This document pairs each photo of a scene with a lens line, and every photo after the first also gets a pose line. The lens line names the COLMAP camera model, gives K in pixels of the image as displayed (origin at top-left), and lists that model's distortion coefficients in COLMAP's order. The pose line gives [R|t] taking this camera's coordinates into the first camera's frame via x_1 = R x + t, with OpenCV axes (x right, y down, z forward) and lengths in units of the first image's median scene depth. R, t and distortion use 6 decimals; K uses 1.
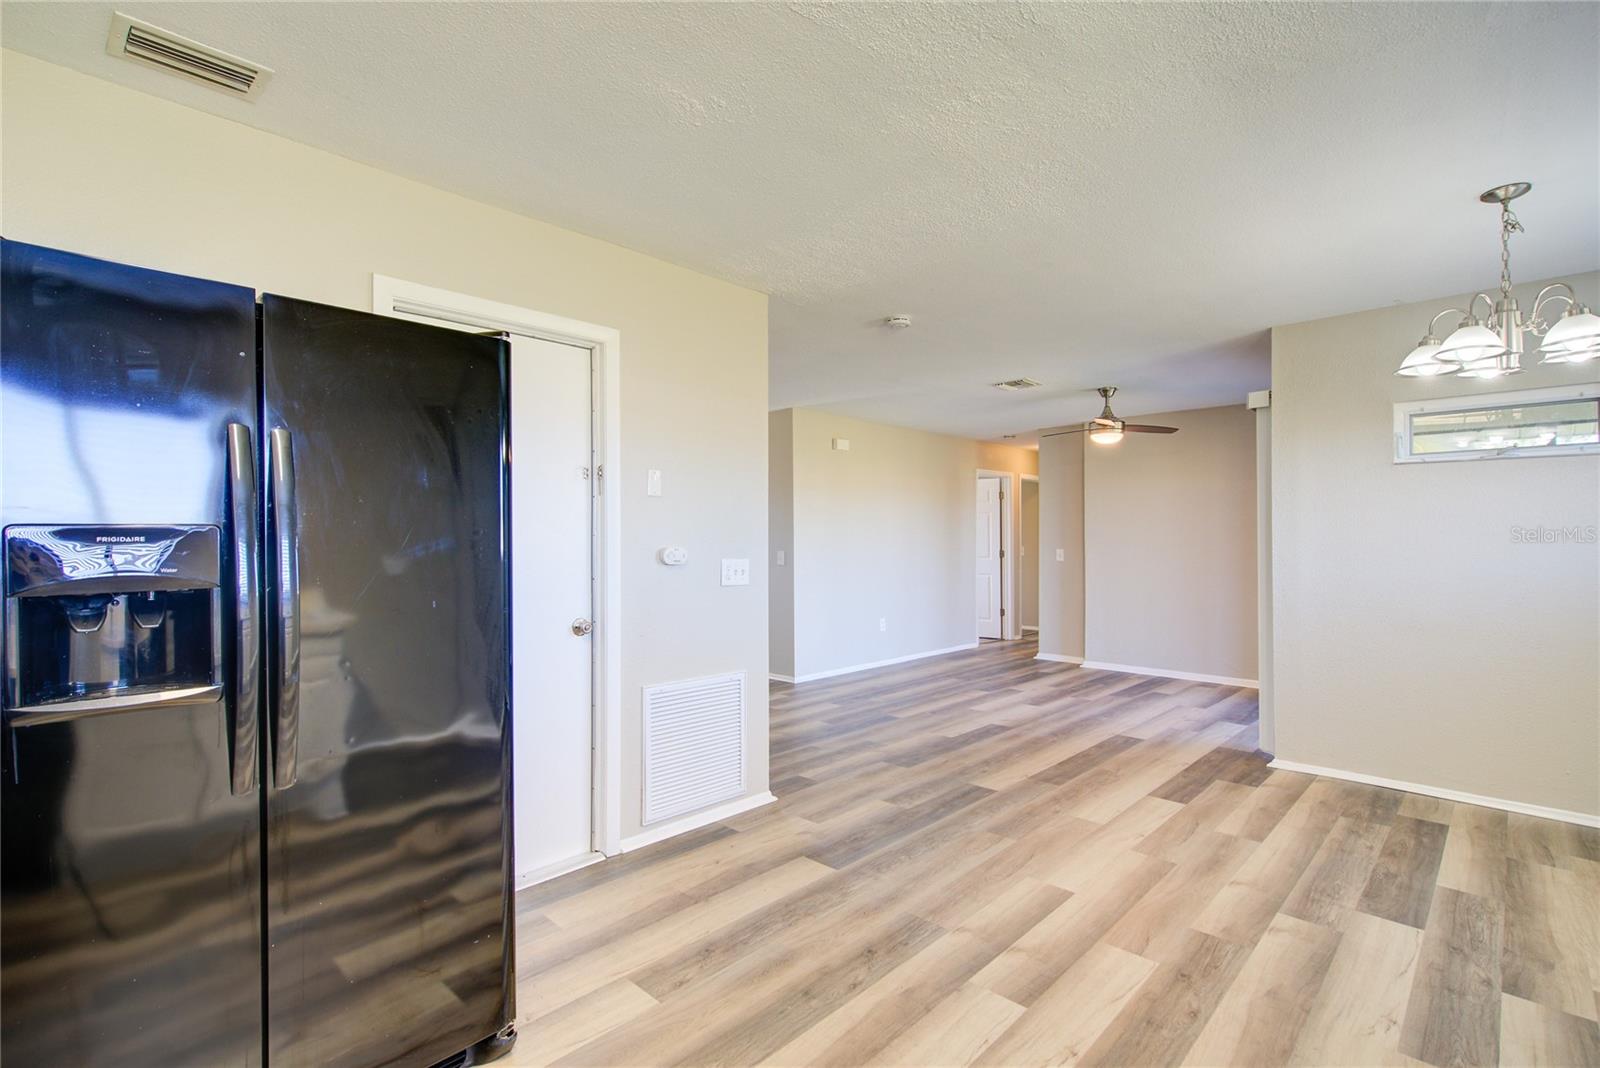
lens RADIAL K [[743.8, 0, 797.4], [0, 743.8, 538.3], [0, 0, 1]] dist [0.006332, -0.002822]
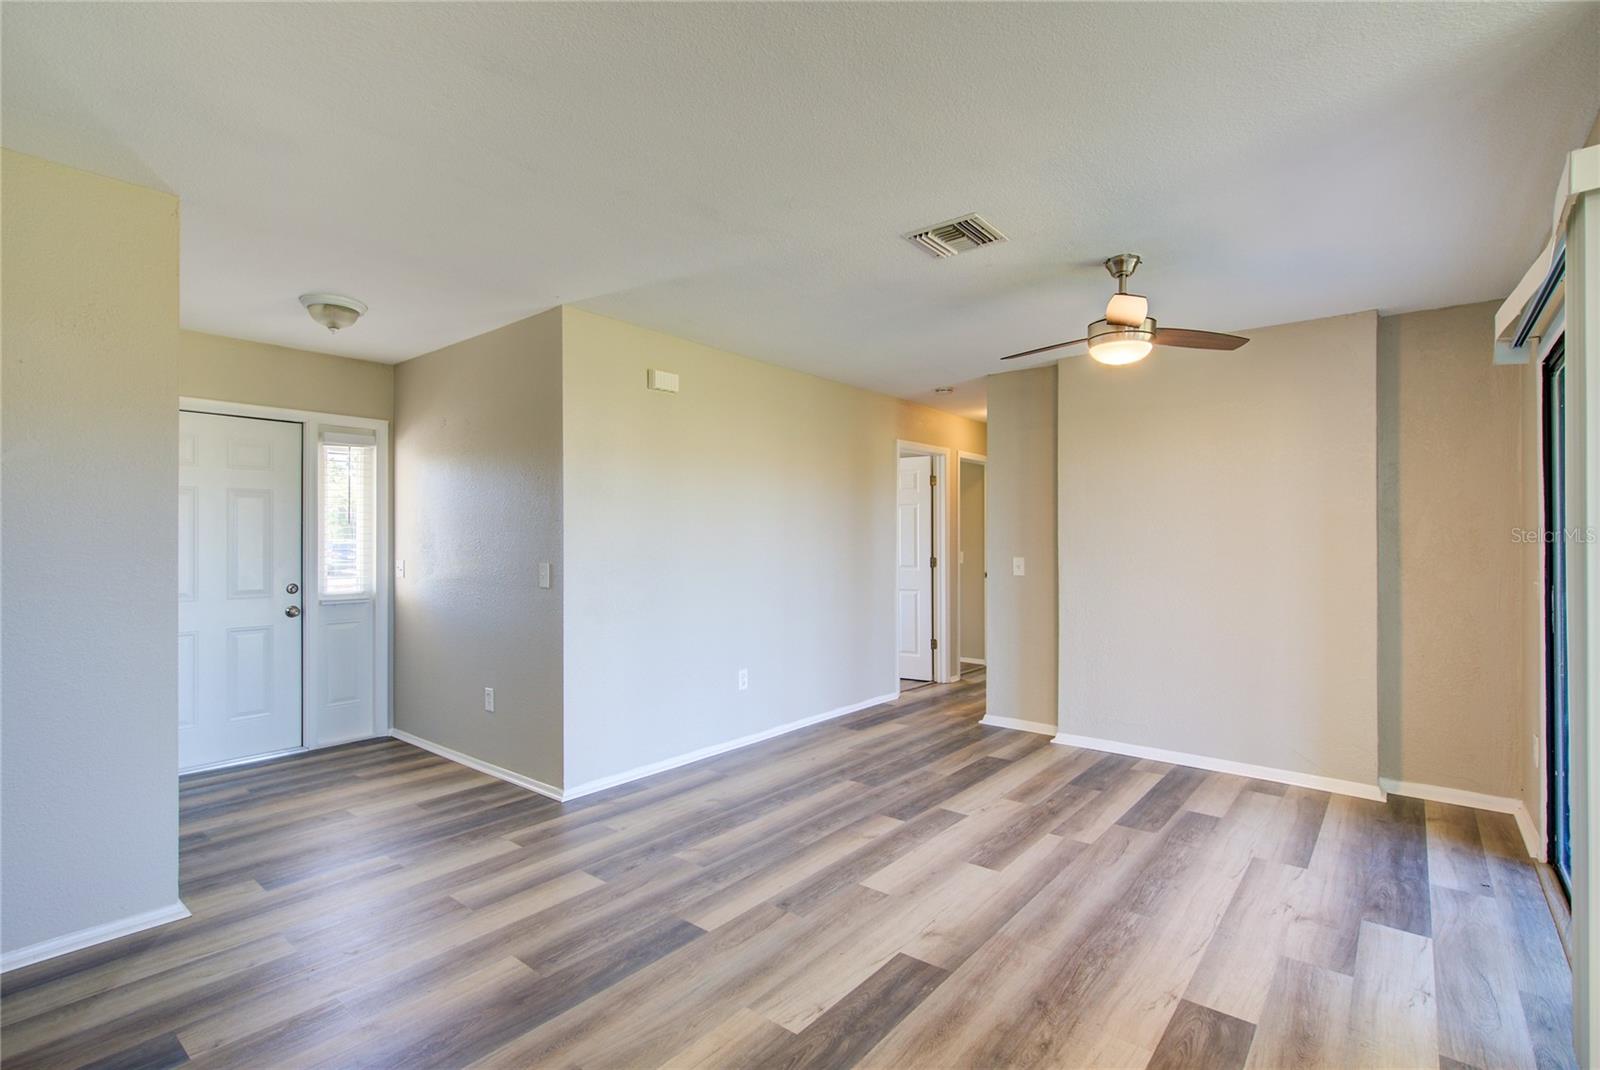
lens RADIAL K [[743.8, 0, 804.0], [0, 743.8, 539.8], [0, 0, 1]] dist [0.006332, -0.002822]
pose [[0.996052, 0.004146, 0.088677, 0.231498], [-0.004067, 0.999991, -0.001070, 0.000437], [-0.088681, 0.000705, 0.996060, 0.792152]]
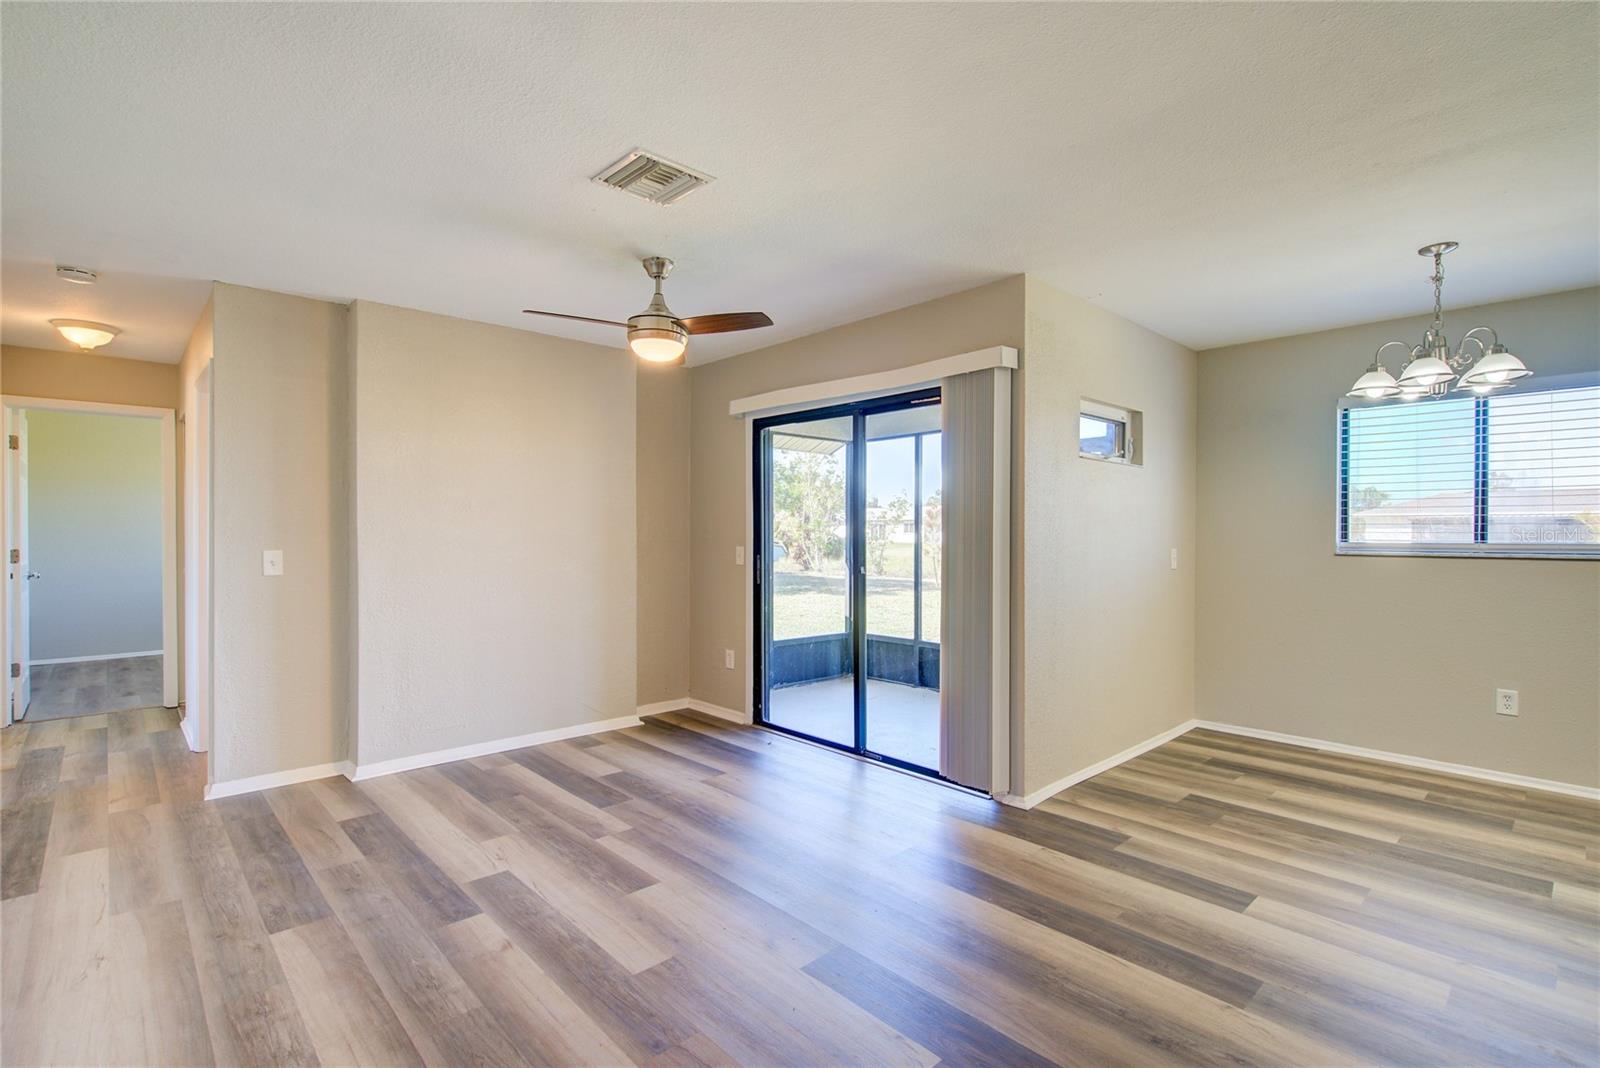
lens RADIAL K [[743.8, 0, 797.5], [0, 743.8, 535.6], [0, 0, 1]] dist [0.006332, -0.002822]
pose [[0.051405, -0.006152, 0.998659, -0.227225], [-0.004123, 0.999971, 0.006373, 0.001071], [-0.998669, -0.004445, 0.051378, 1.395615]]
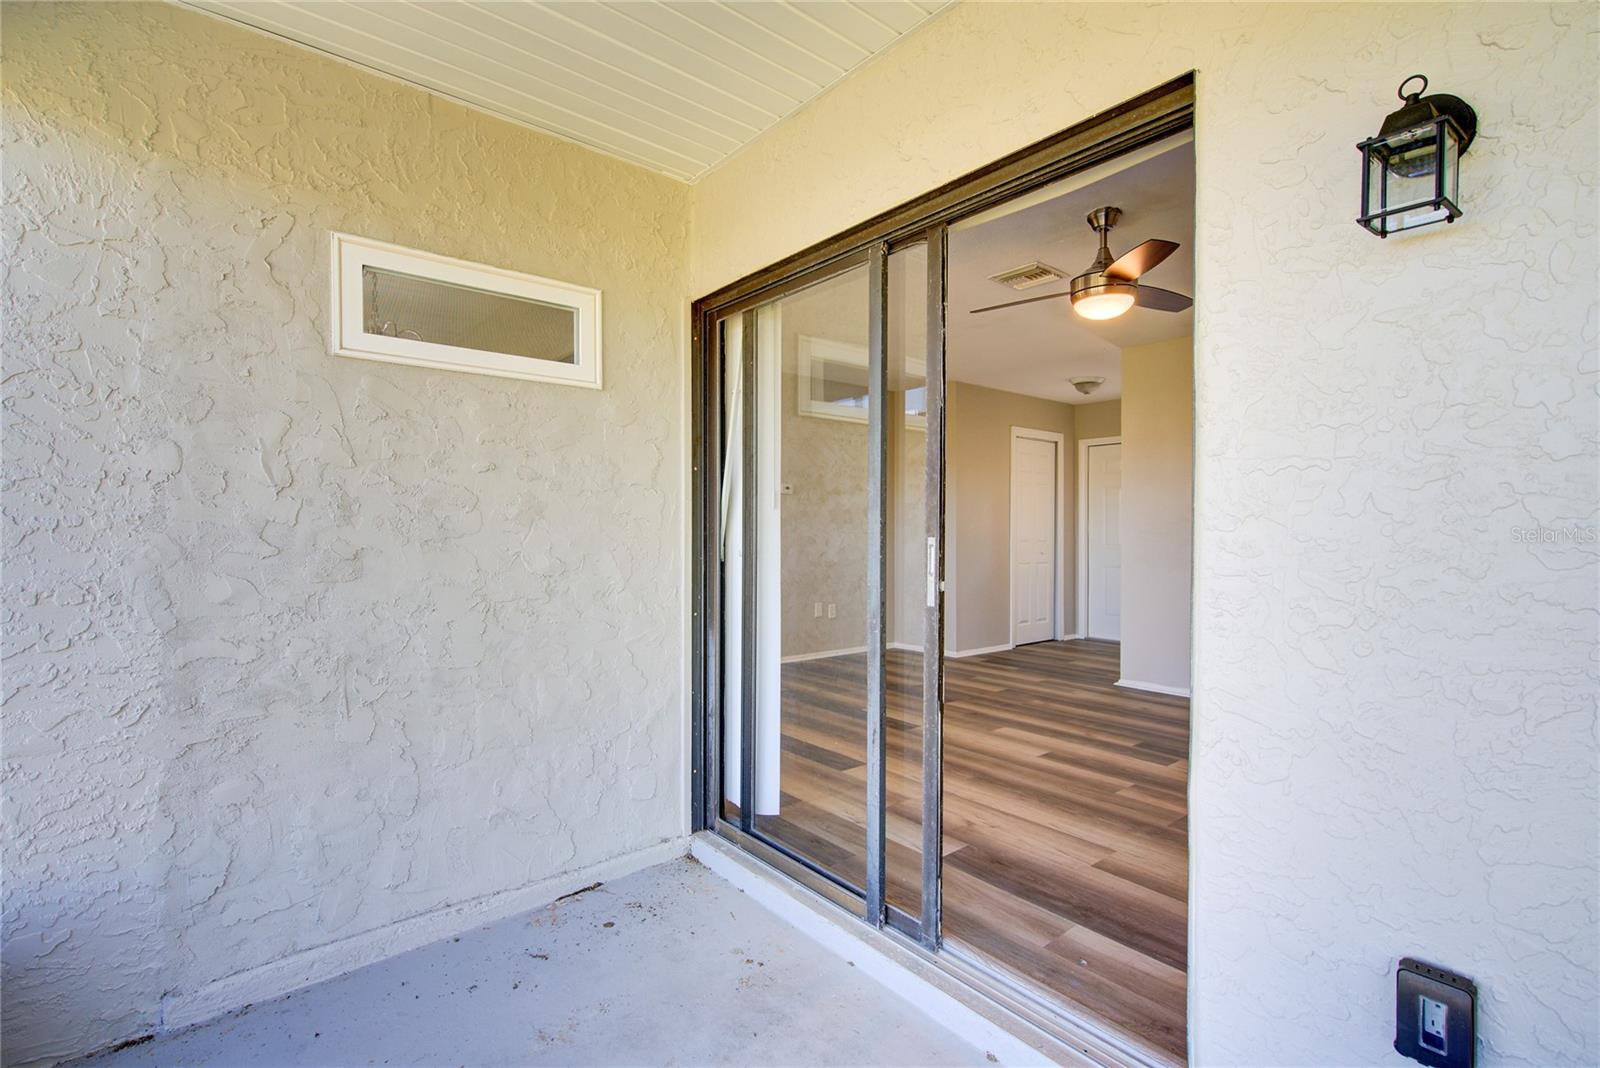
lens RADIAL K [[743.8, 0, 794.1], [0, 743.8, 533.0], [0, 0, 1]] dist [0.006332, -0.002822]
pose [[-0.112823, 0.007104, -0.993590, 1.573524], [0.001467, 0.999975, 0.006983, 0.037256], [0.993614, -0.000669, -0.112831, 1.353824]]
